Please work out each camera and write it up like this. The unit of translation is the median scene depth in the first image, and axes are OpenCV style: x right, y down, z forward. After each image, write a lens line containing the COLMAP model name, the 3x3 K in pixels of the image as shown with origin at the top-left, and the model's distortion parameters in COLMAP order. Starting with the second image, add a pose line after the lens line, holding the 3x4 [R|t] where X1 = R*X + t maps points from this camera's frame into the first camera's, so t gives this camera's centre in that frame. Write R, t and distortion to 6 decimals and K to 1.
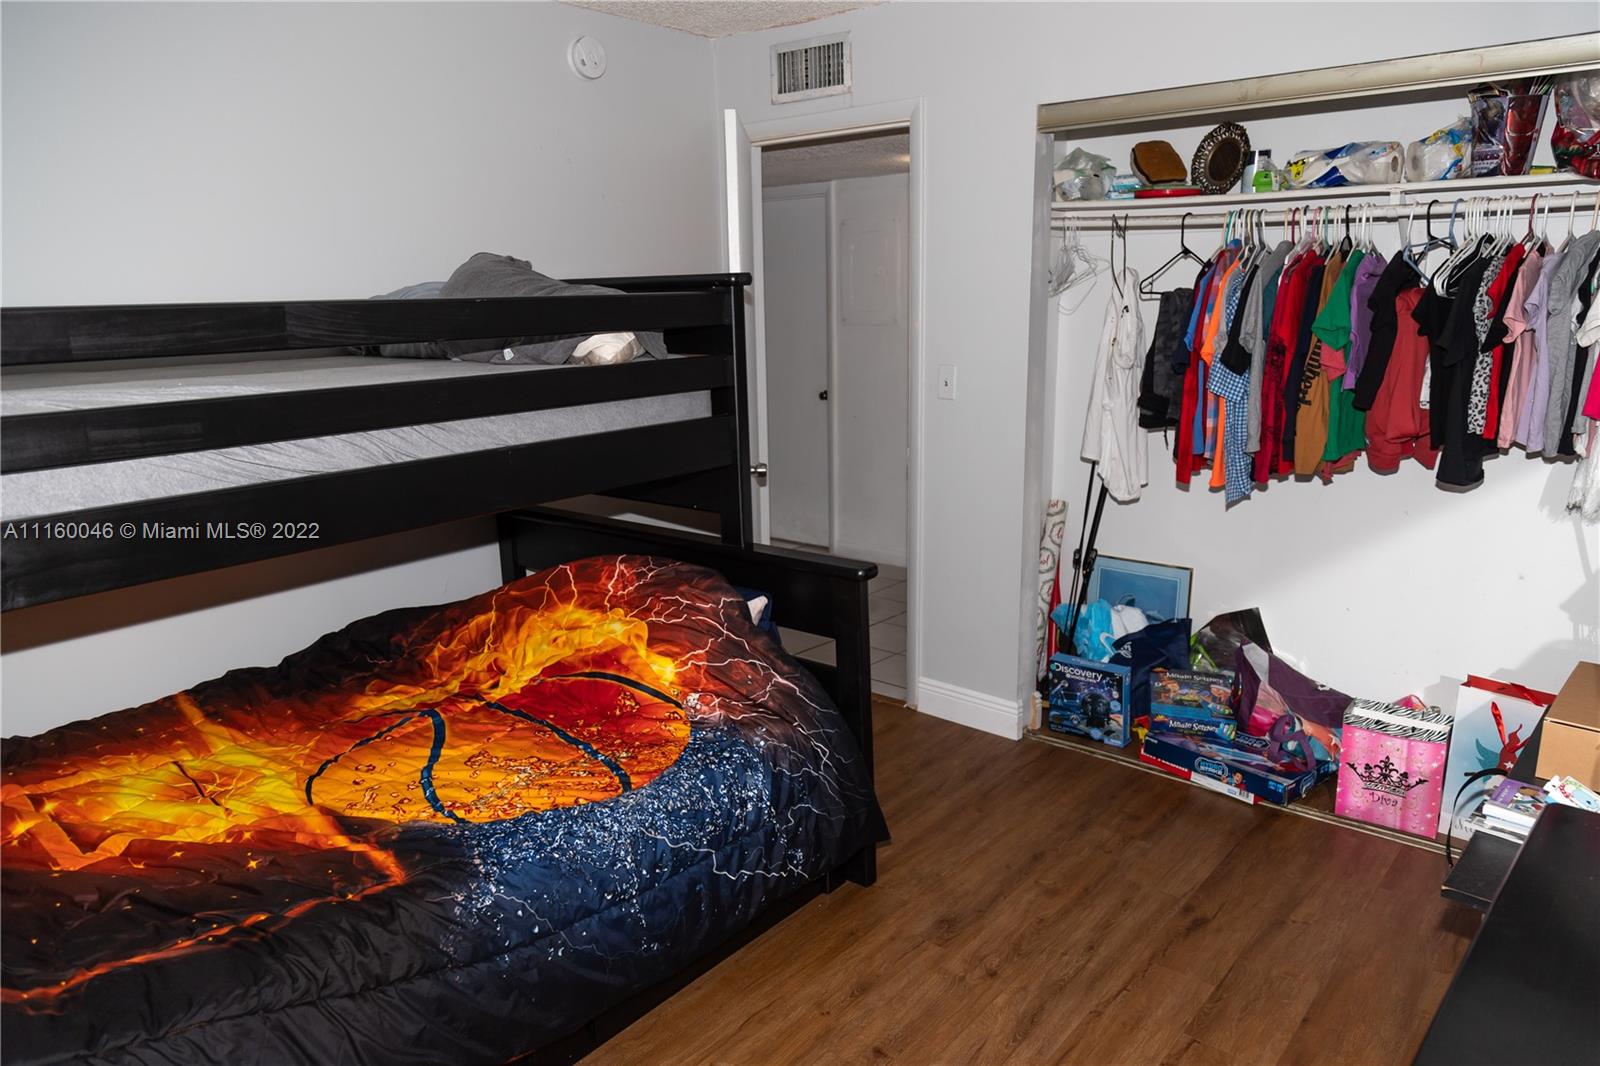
lens RADIAL K [[1096.8, 0, 799.8], [0, 1096.8, 534.4], [0, 0, 1]] dist [0.003339, 0.003095]
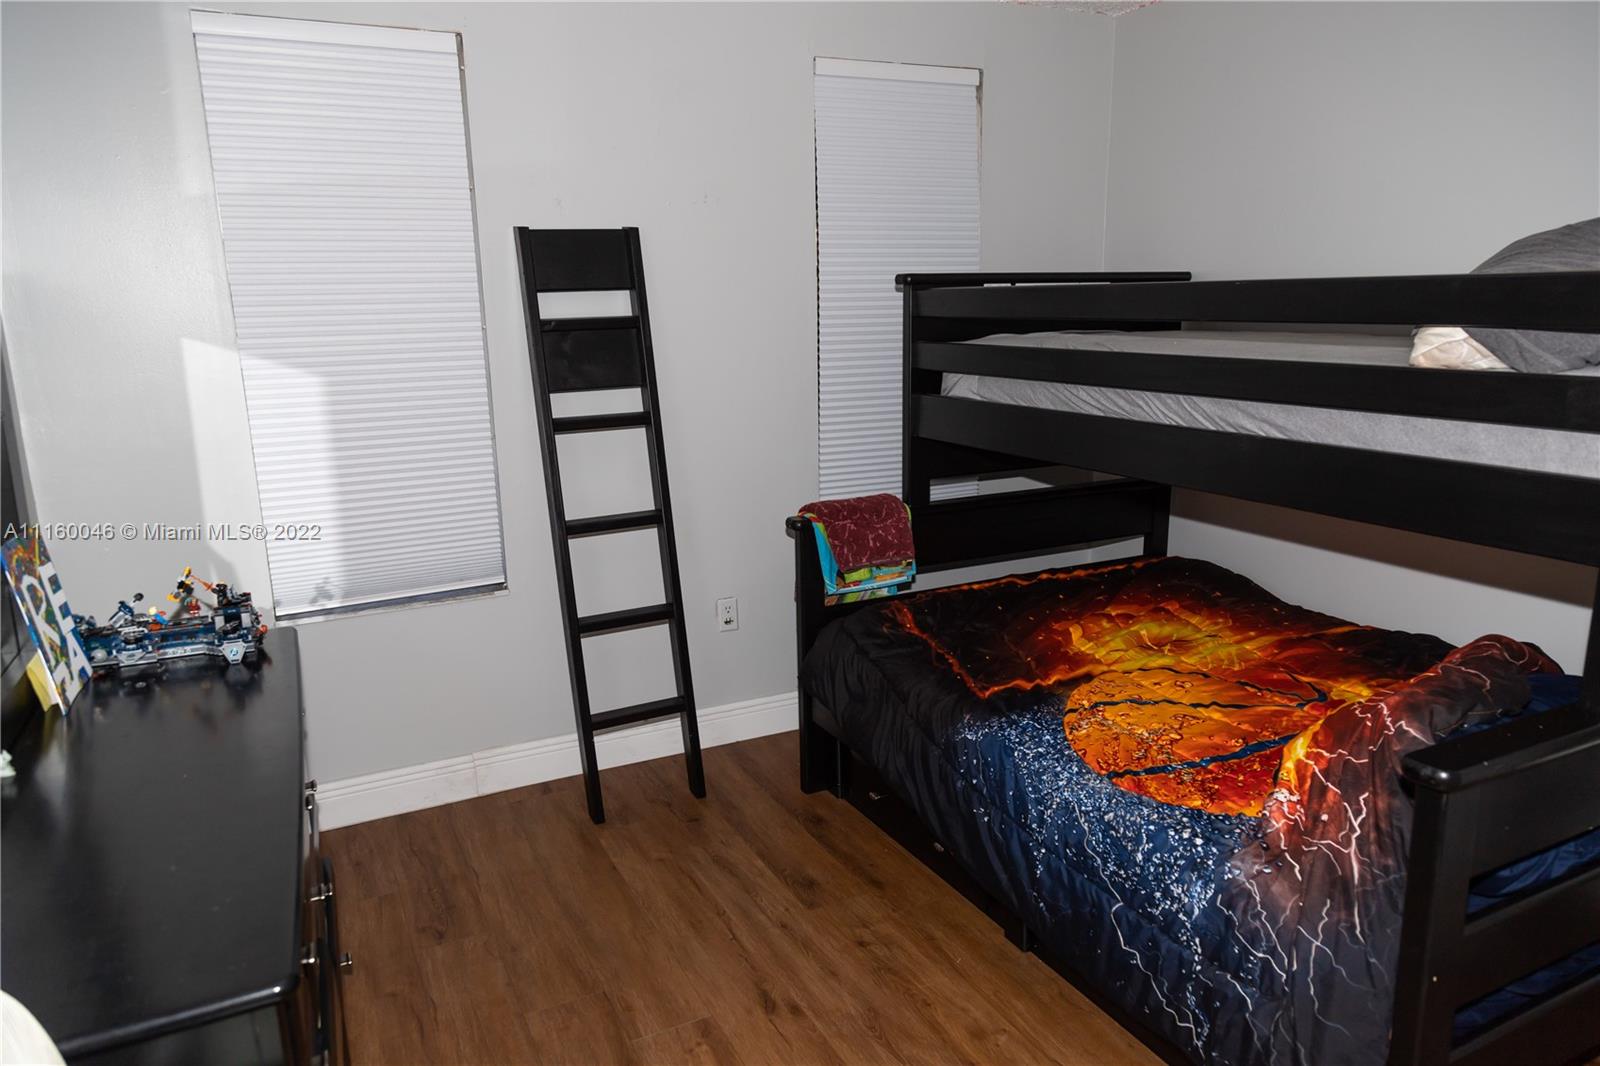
lens RADIAL K [[1096.8, 0, 802.0], [0, 1096.8, 532.3], [0, 0, 1]] dist [0.003339, 0.003095]
pose [[-0.410880, 0.222652, -0.884084, 0.741787], [-0.172731, 0.933145, 0.315285, -0.227820], [0.895177, 0.282253, -0.344951, 0.964368]]
